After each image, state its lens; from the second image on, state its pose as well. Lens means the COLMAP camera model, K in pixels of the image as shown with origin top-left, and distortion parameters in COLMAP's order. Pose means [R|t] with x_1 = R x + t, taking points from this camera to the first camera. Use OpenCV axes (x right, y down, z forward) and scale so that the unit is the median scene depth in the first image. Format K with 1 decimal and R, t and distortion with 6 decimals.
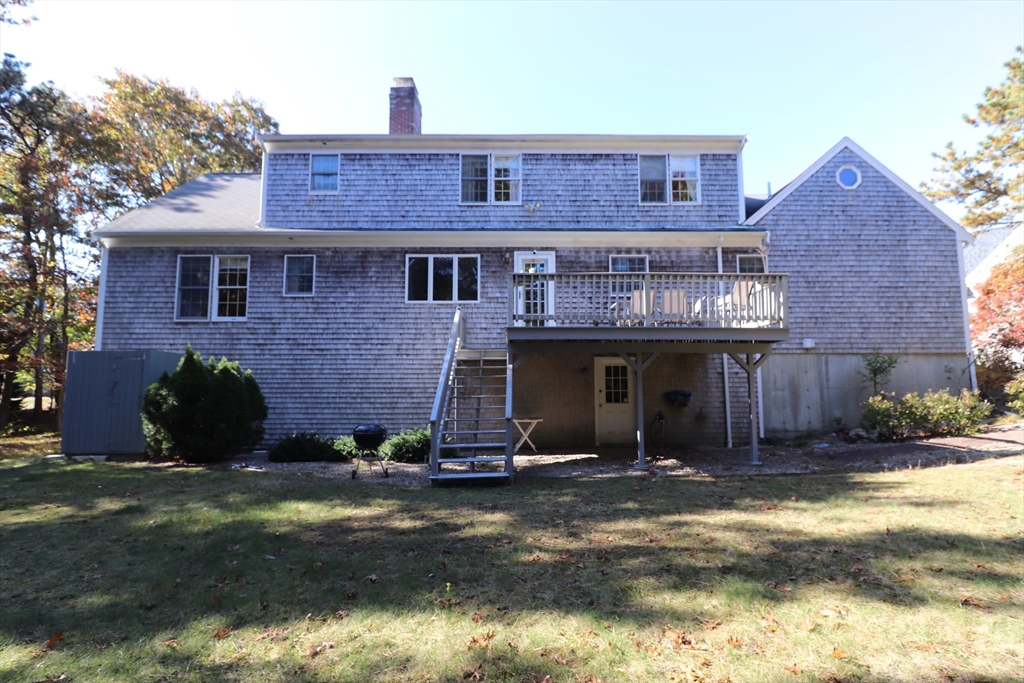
lens RADIAL K [[475.5, 0, 512.0], [0, 475.5, 341.5], [0, 0, 1]] dist [0.001654, -0.014042]
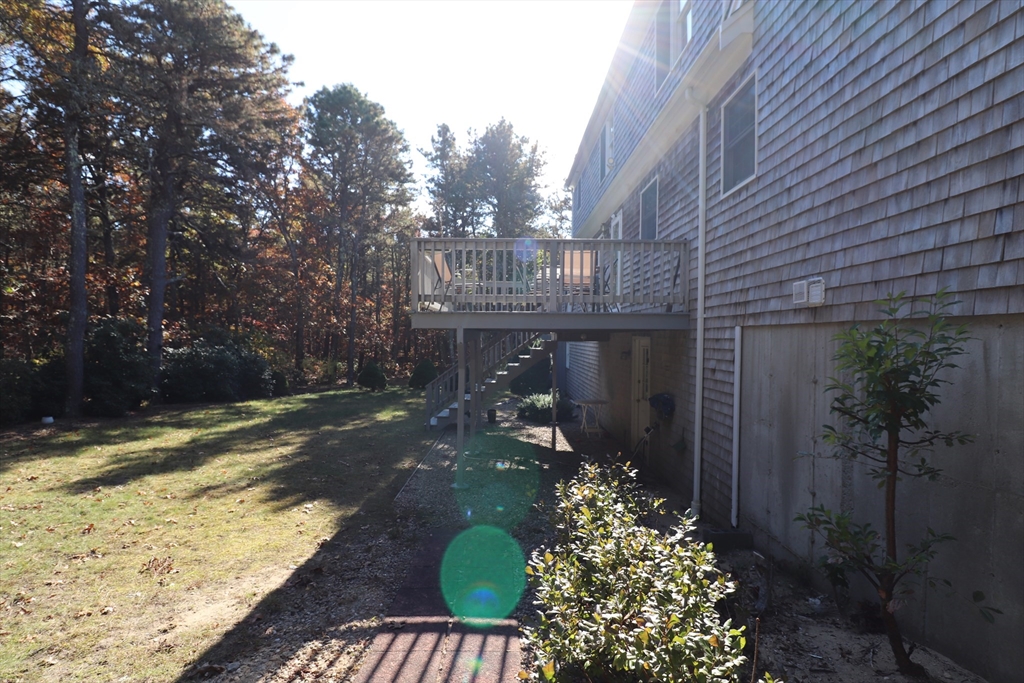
lens RADIAL K [[475.5, 0, 512.0], [0, 475.5, 341.5], [0, 0, 1]] dist [0.001654, -0.014042]
pose [[0.010843, 0.009844, -0.999893, 0.917461], [0.082983, 0.996493, 0.010711, 0.016179], [0.996492, -0.083091, 0.009988, 0.784804]]
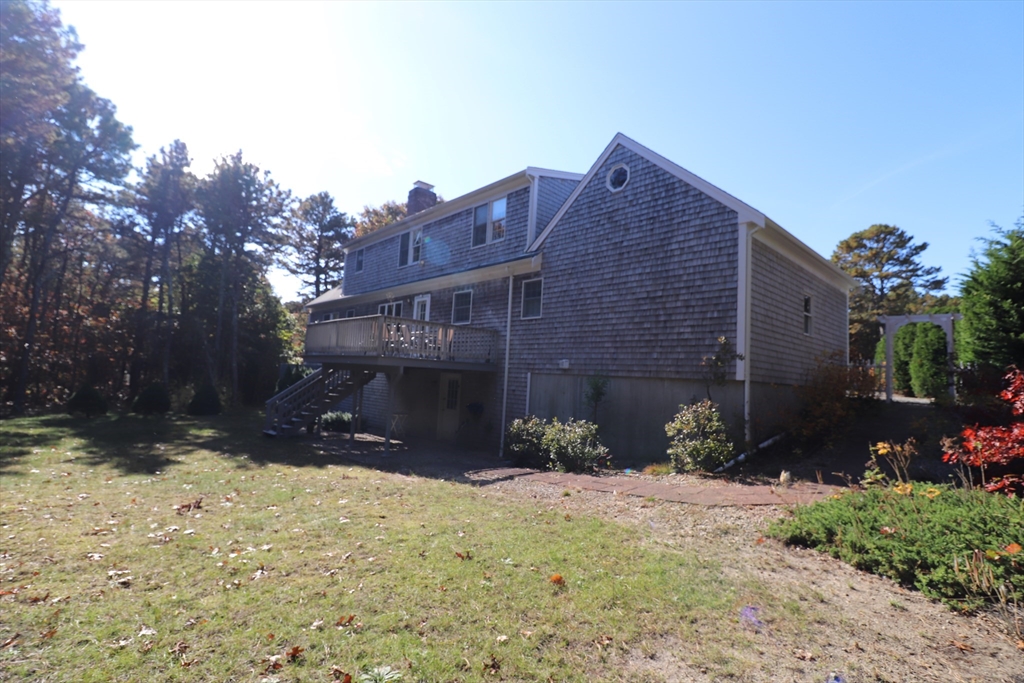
lens RADIAL K [[475.5, 0, 512.0], [0, 475.5, 341.5], [0, 0, 1]] dist [0.001654, -0.014042]
pose [[0.676024, -0.021600, -0.736563, 1.251367], [0.012040, 0.999761, -0.018269, -0.025726], [0.736781, 0.003482, 0.676123, 0.253518]]
